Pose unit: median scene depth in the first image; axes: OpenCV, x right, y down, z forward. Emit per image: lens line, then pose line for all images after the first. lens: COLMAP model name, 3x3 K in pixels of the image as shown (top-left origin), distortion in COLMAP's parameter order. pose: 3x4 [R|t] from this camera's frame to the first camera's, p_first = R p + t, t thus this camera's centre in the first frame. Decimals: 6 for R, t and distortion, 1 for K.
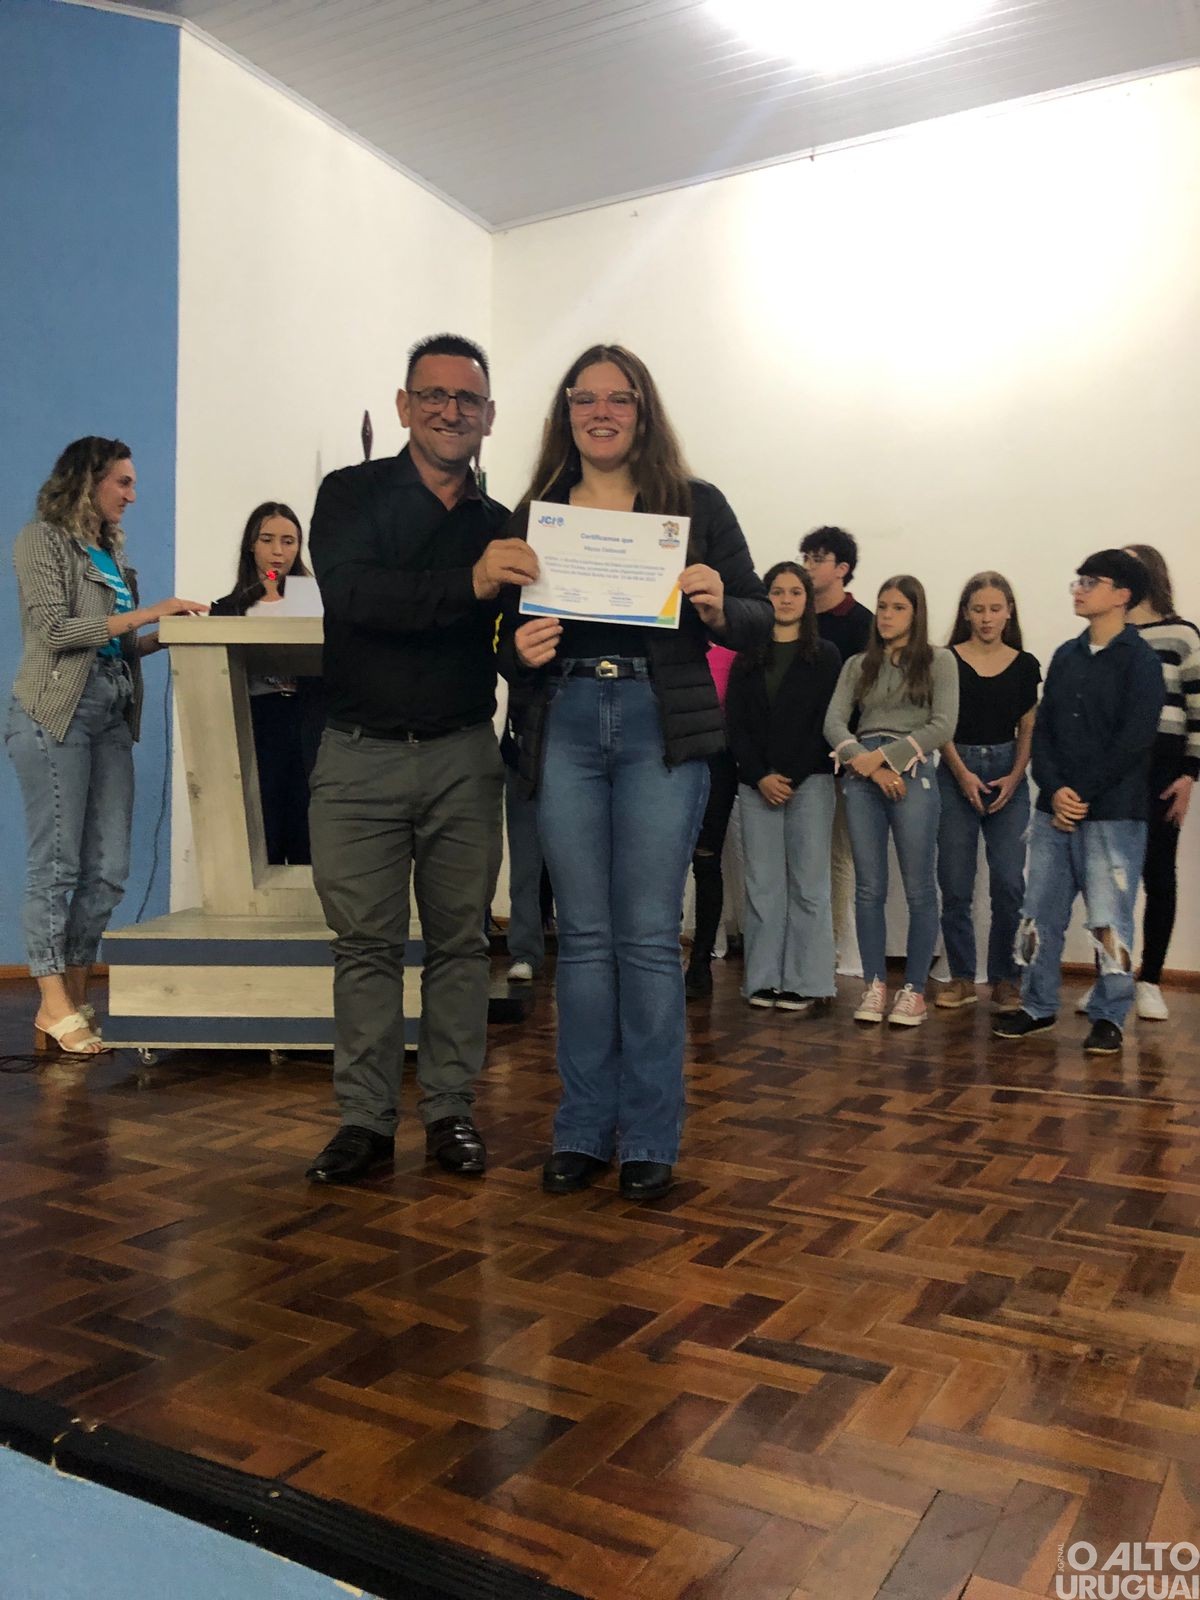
lens RADIAL K [[1314.9, 0, 600.0], [0, 1314.9, 800.0], [0, 0, 1]] dist [0.083443, 0.001239]
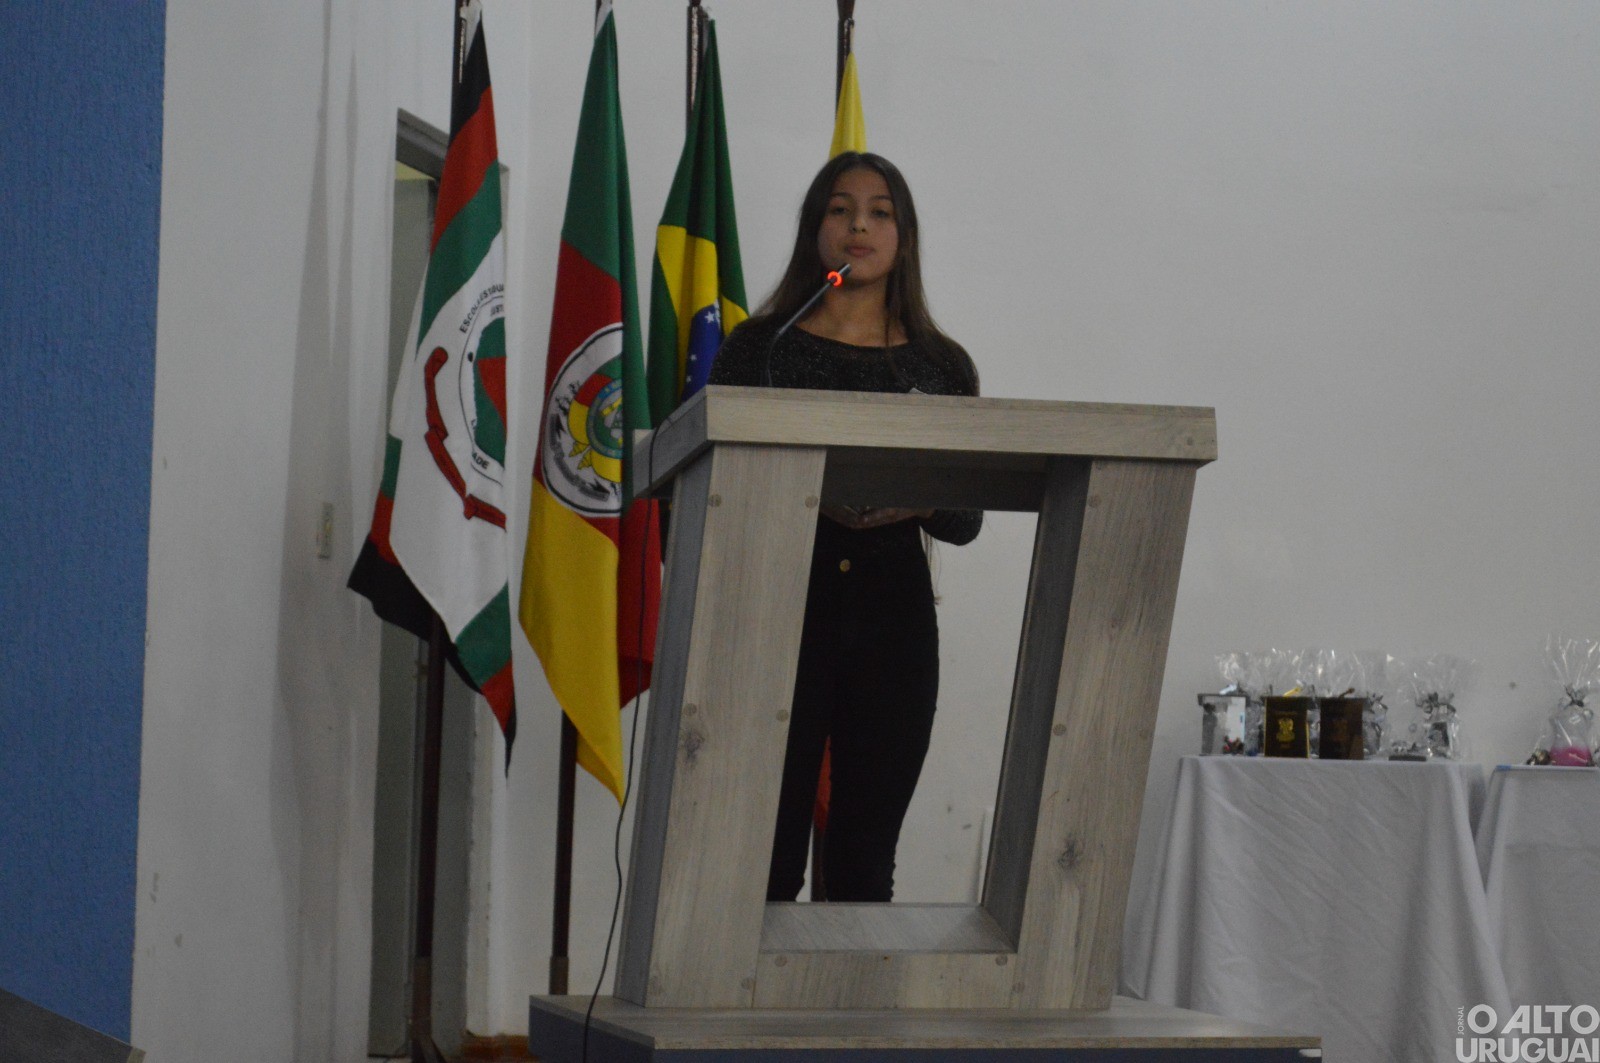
lens RADIAL K [[3680.1, 0, 800.0], [0, 3680.1, 531.5], [0, 0, 1]] dist [0.042763, 0.012430]
pose [[0.954163, 0.025335, 0.298214, -0.699766], [-0.008597, 0.998320, -0.057306, -0.008321], [-0.299165, 0.052115, 0.952777, -0.294733]]
